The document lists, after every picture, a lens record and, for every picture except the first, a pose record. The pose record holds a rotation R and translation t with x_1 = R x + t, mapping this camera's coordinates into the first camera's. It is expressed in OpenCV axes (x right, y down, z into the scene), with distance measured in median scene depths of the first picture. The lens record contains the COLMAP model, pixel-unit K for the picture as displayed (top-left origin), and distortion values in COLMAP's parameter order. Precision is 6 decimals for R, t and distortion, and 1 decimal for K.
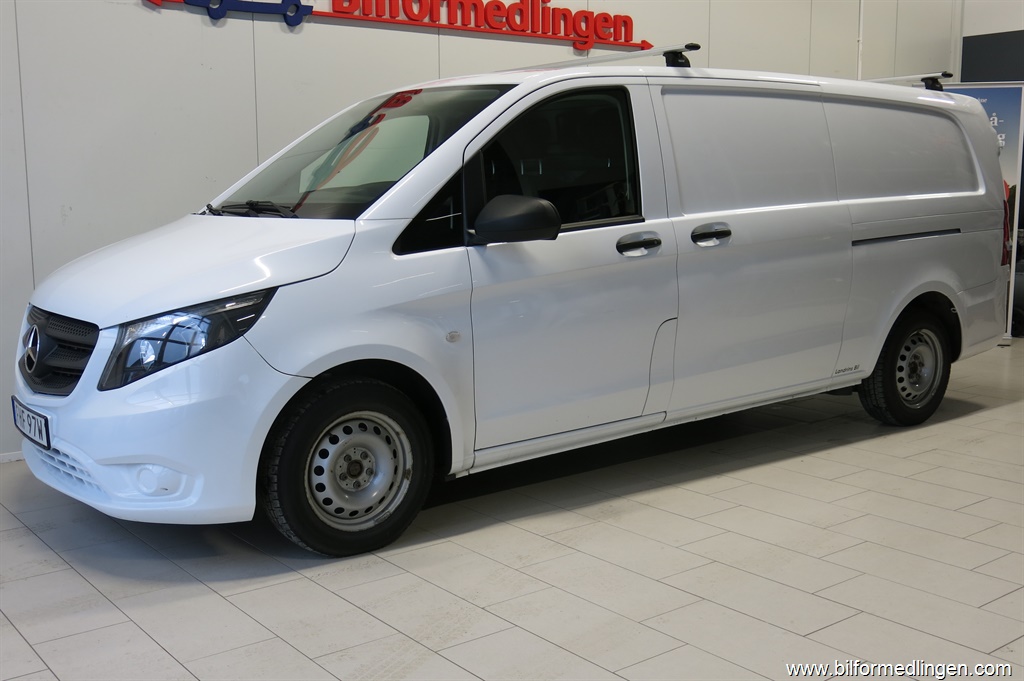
lens RADIAL K [[1081.8, 0, 513.9], [0, 1081.8, 338.4], [0, 0, 1]] dist [-0.026097, 0.000000]
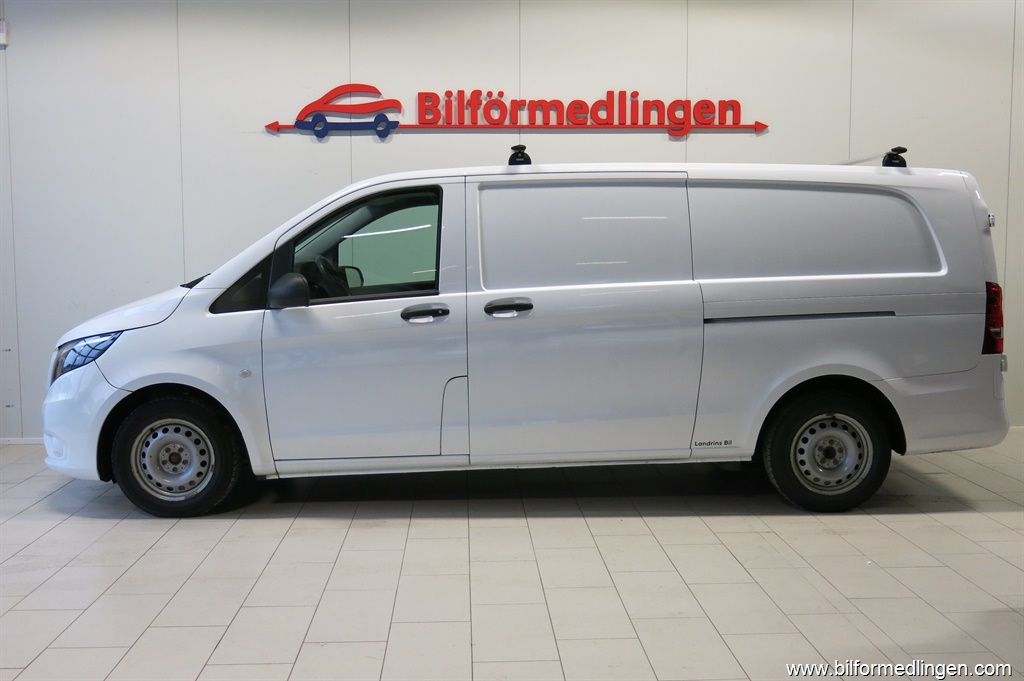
lens RADIAL K [[1081.8, 0, 543.0], [0, 1081.8, 350.5], [0, 0, 1]] dist [-0.026097, 0.000000]
pose [[0.820279, 0.058335, -0.568981, 0.742522], [-0.082337, 0.996467, -0.016539, -0.028288], [0.566006, 0.060415, 0.822185, 0.051760]]
